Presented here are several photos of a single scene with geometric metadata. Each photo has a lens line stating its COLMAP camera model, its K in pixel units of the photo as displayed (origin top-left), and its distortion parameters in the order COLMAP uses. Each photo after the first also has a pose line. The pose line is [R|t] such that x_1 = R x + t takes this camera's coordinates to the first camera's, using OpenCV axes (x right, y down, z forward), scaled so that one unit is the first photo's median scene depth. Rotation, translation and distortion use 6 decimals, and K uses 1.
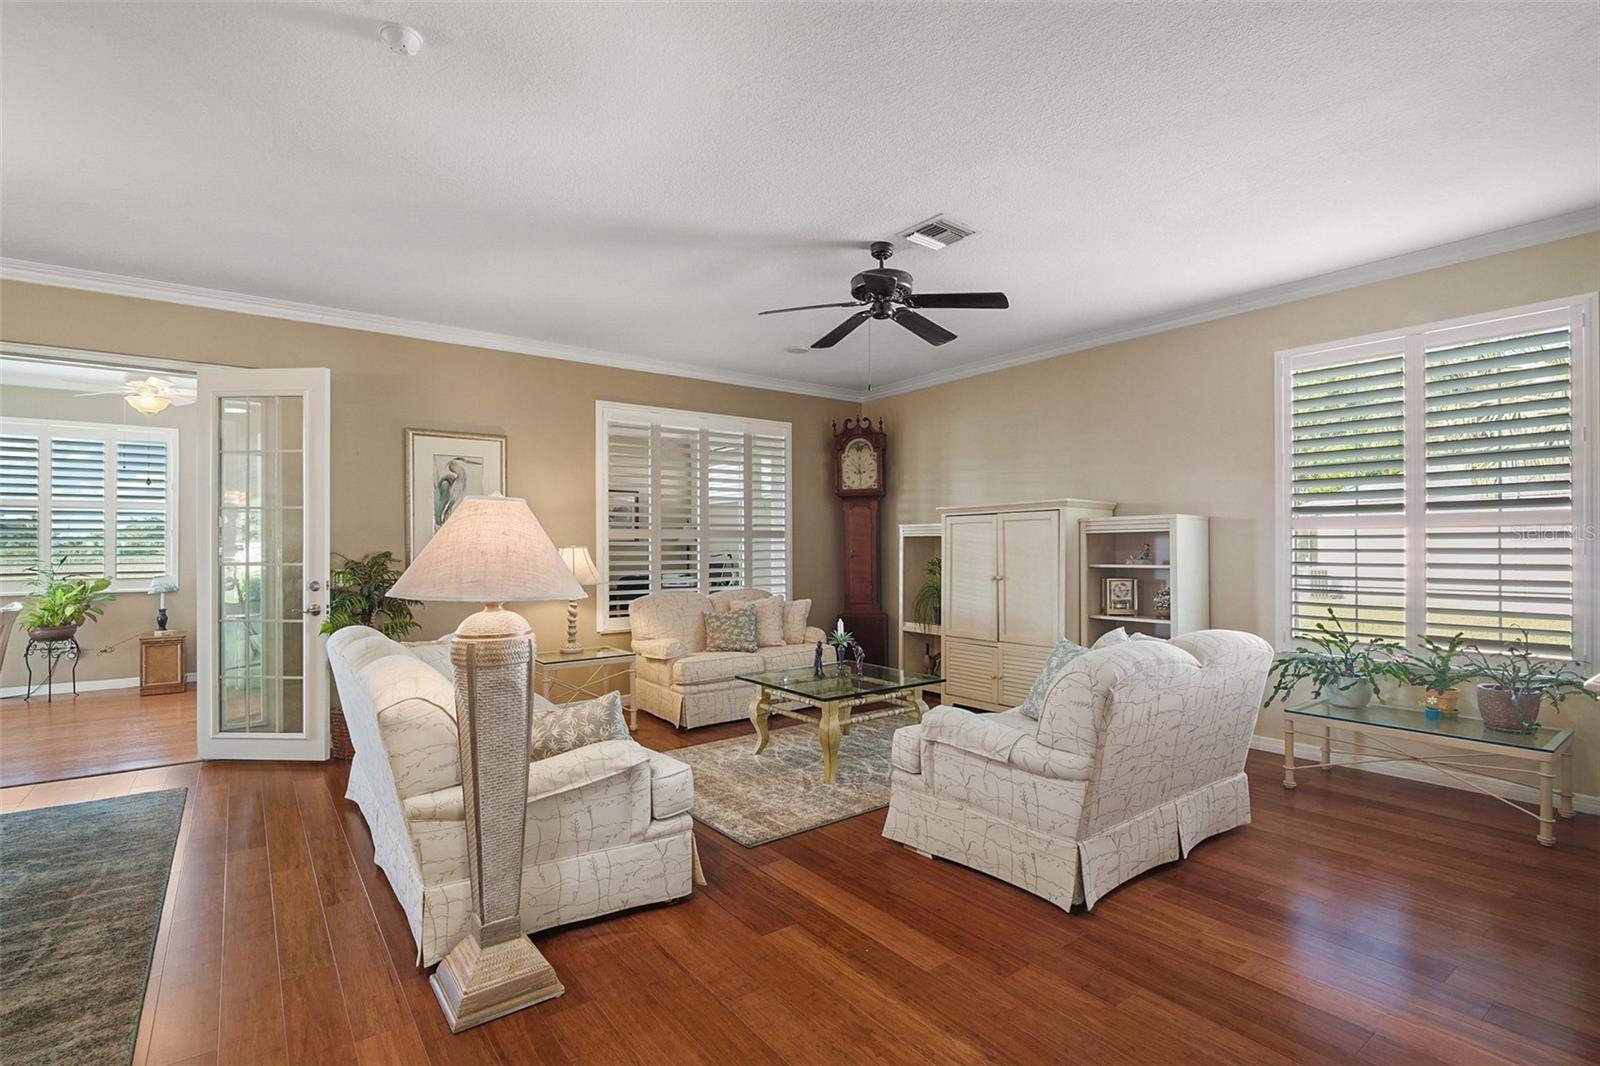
lens RADIAL K [[759.6, 0, 805.5], [0, 759.6, 544.1], [0, 0, 1]] dist [-0.003092, -0.002493]
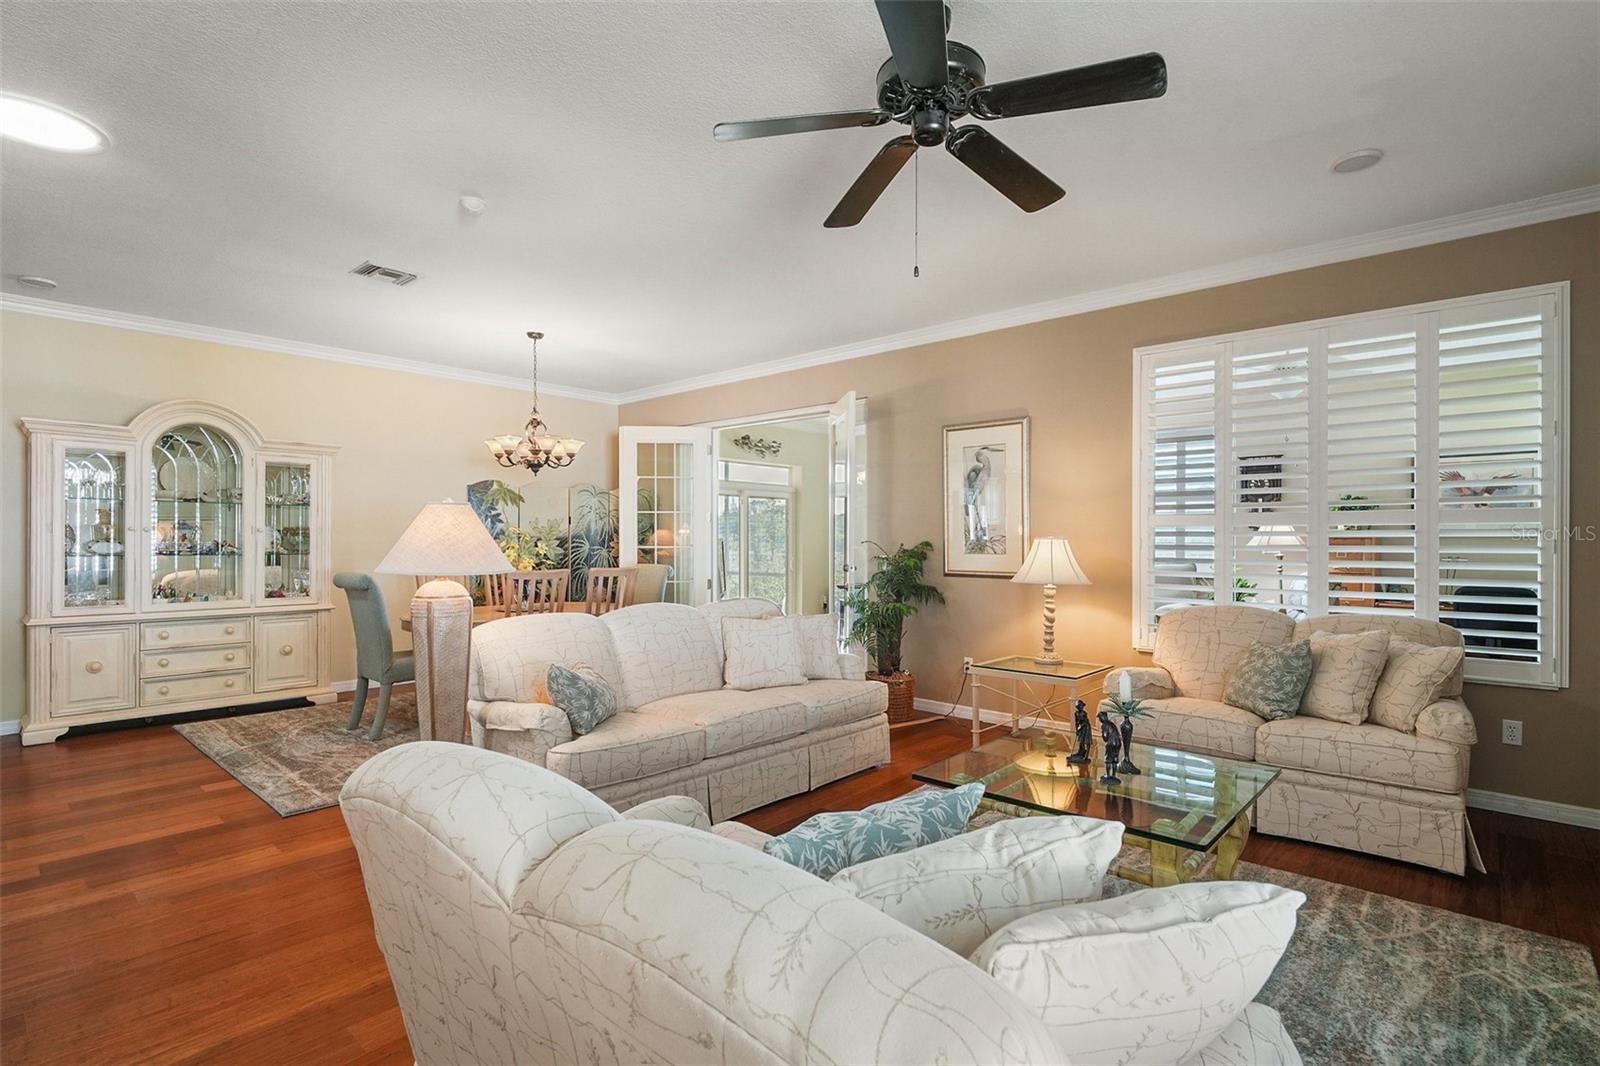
lens RADIAL K [[759.6, 0, 824.9], [0, 759.6, 535.3], [0, 0, 1]] dist [-0.003092, -0.002493]
pose [[0.197437, 0.002752, -0.980312, 0.566282], [-0.000073, 0.999996, 0.002792, -0.002132], [0.980316, -0.000480, 0.197436, 0.710660]]
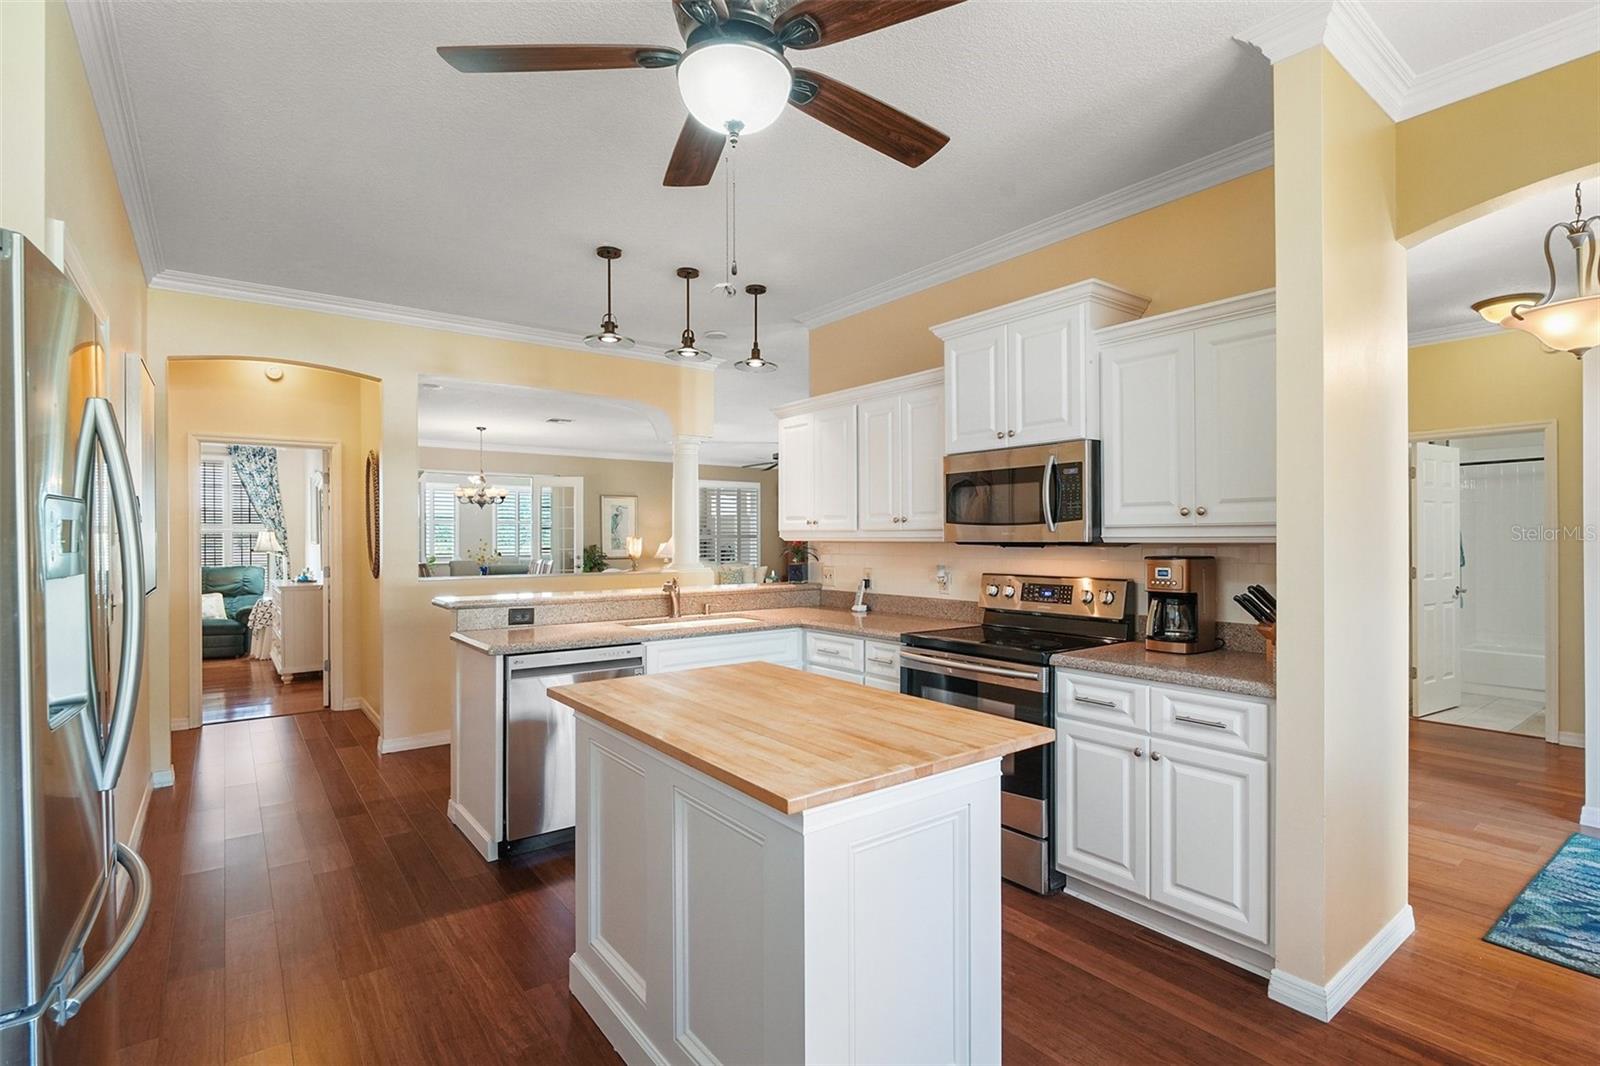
lens RADIAL K [[759.6, 0, 809.0], [0, 759.6, 539.8], [0, 0, 1]] dist [-0.003092, -0.002493]
pose [[0.999992, 0.000302, 0.003883, 0.172138], [-0.000318, 0.999992, 0.003994, -0.018575], [-0.003882, -0.003996, 0.999984, -1.727314]]
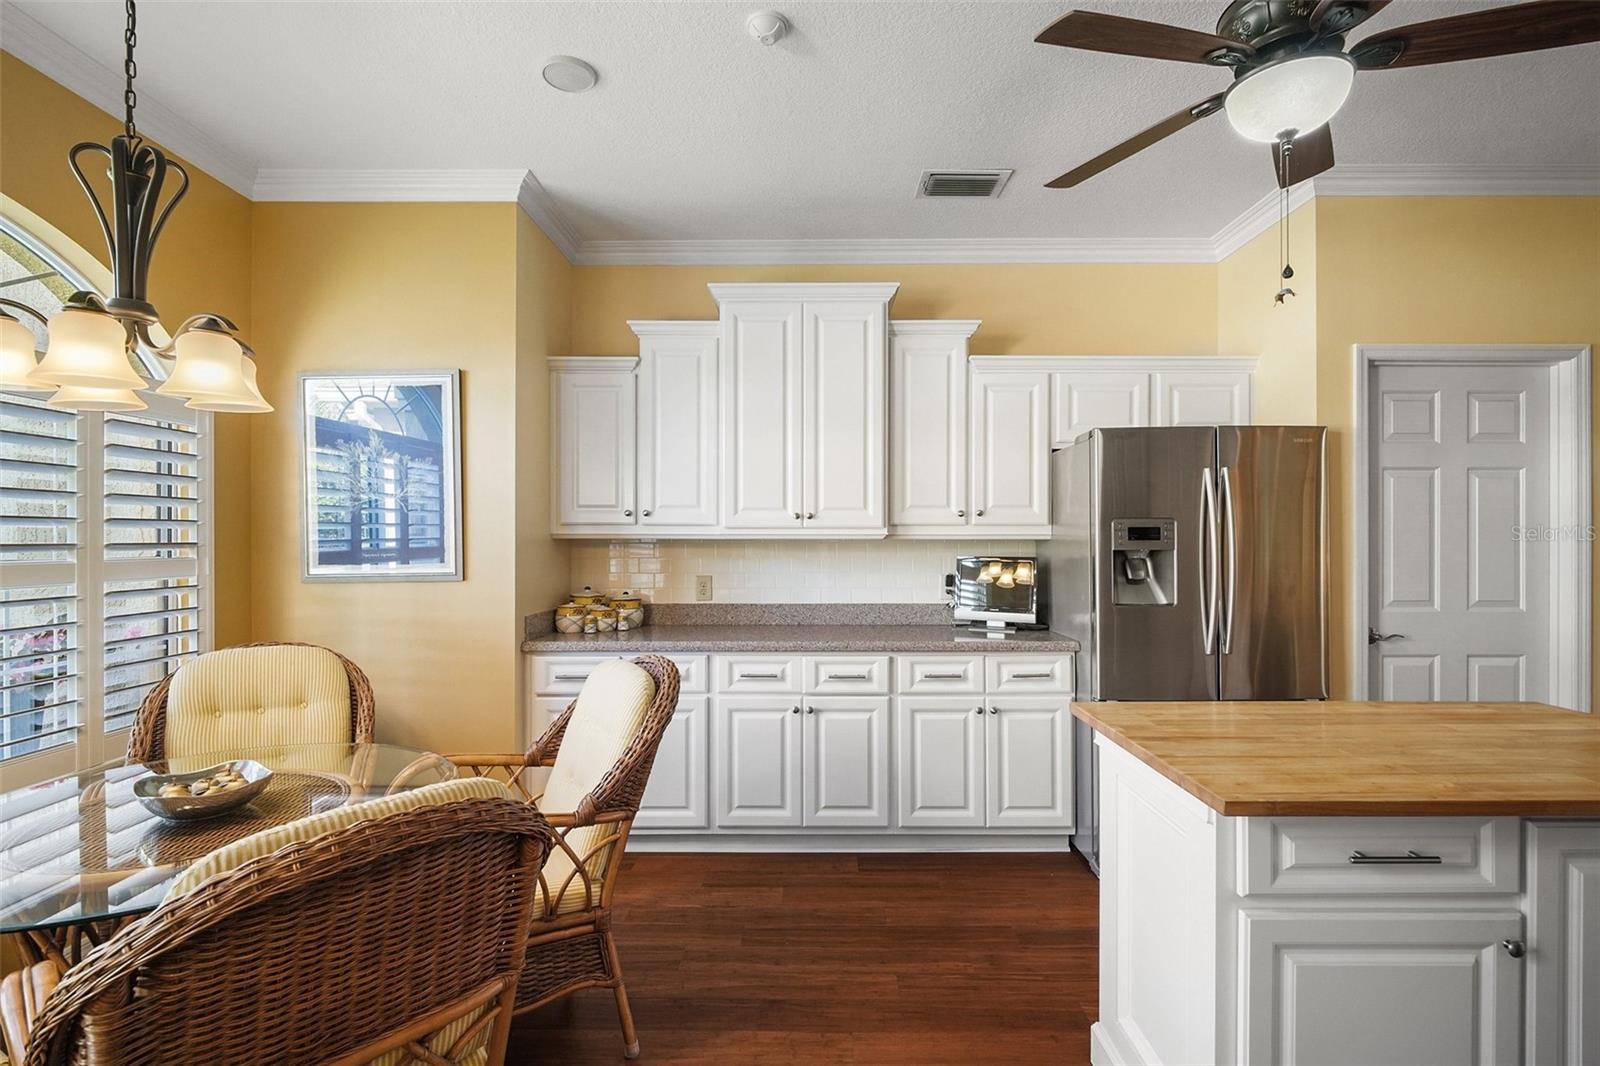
lens RADIAL K [[759.6, 0, 810.6], [0, 759.6, 540.4], [0, 0, 1]] dist [-0.003092, -0.002493]
pose [[-0.612783, 0.005894, -0.790229, 0.604875], [0.004349, 0.999982, 0.004086, -0.017376], [0.790239, -0.000933, -0.612798, -1.297869]]
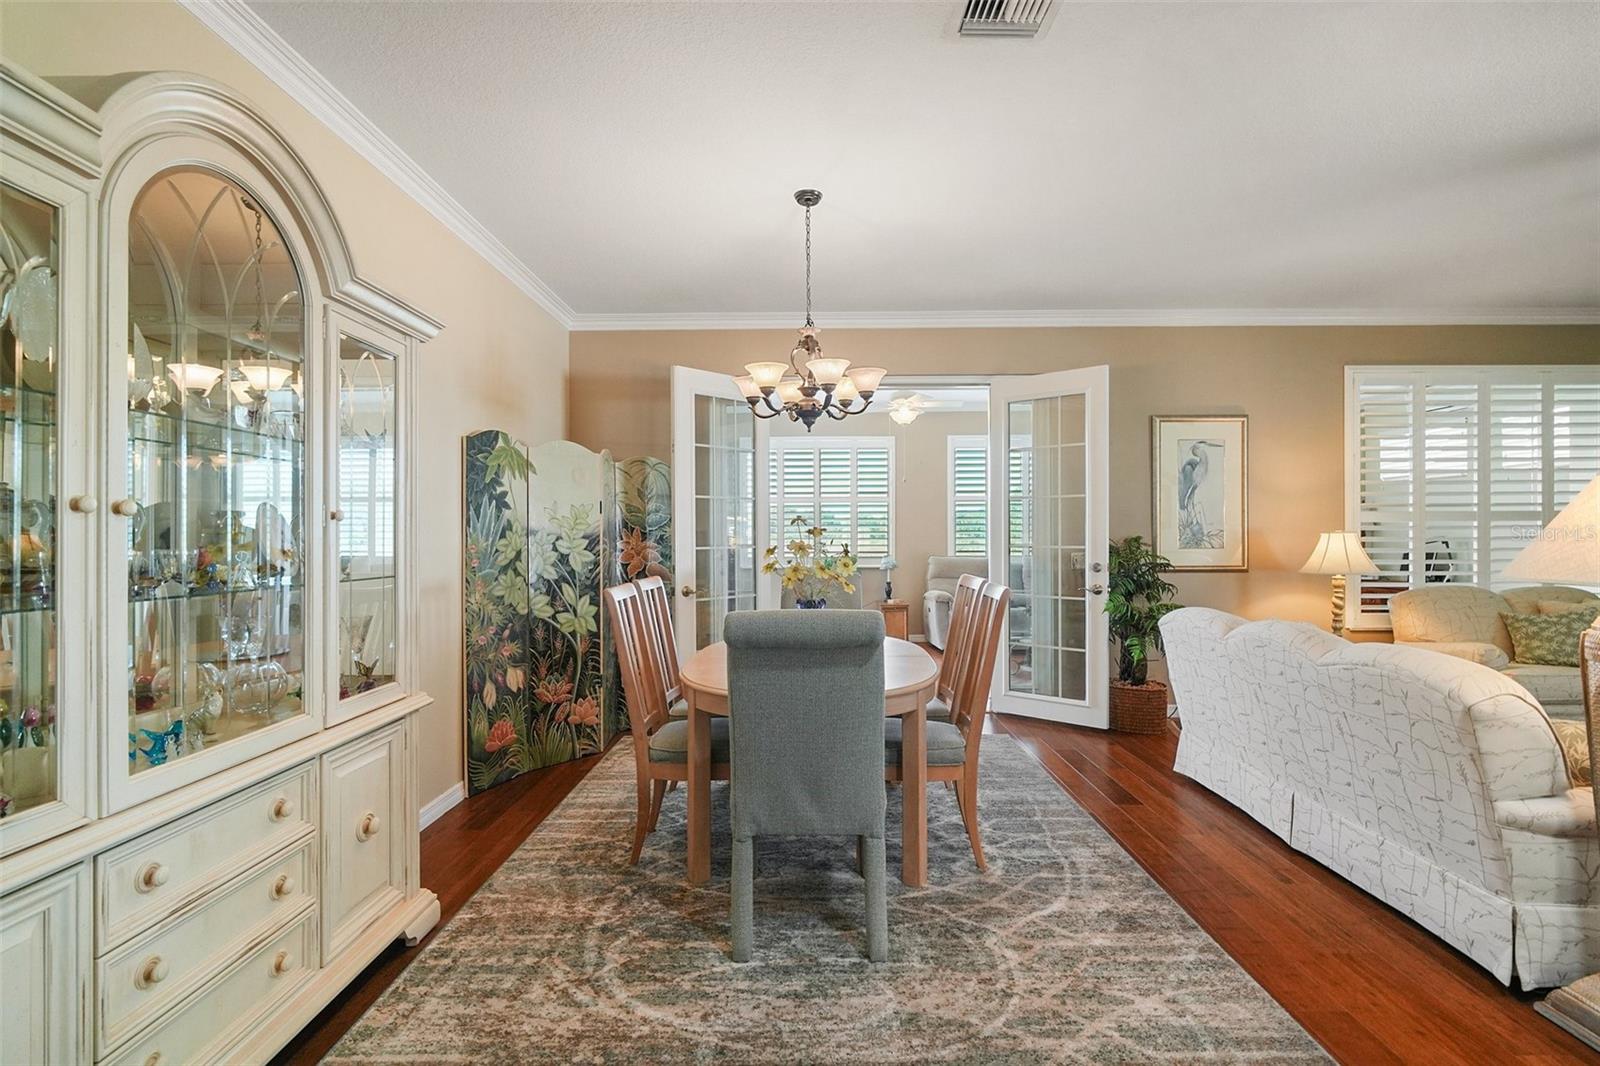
lens RADIAL K [[759.6, 0, 799.8], [0, 759.6, 532.3], [0, 0, 1]] dist [-0.003092, -0.002493]
pose [[0.788318, -0.000289, -0.615268, -0.309931], [0.001455, 0.999998, 0.001394, 0.003003], [0.615266, -0.001994, 0.788317, -0.120027]]
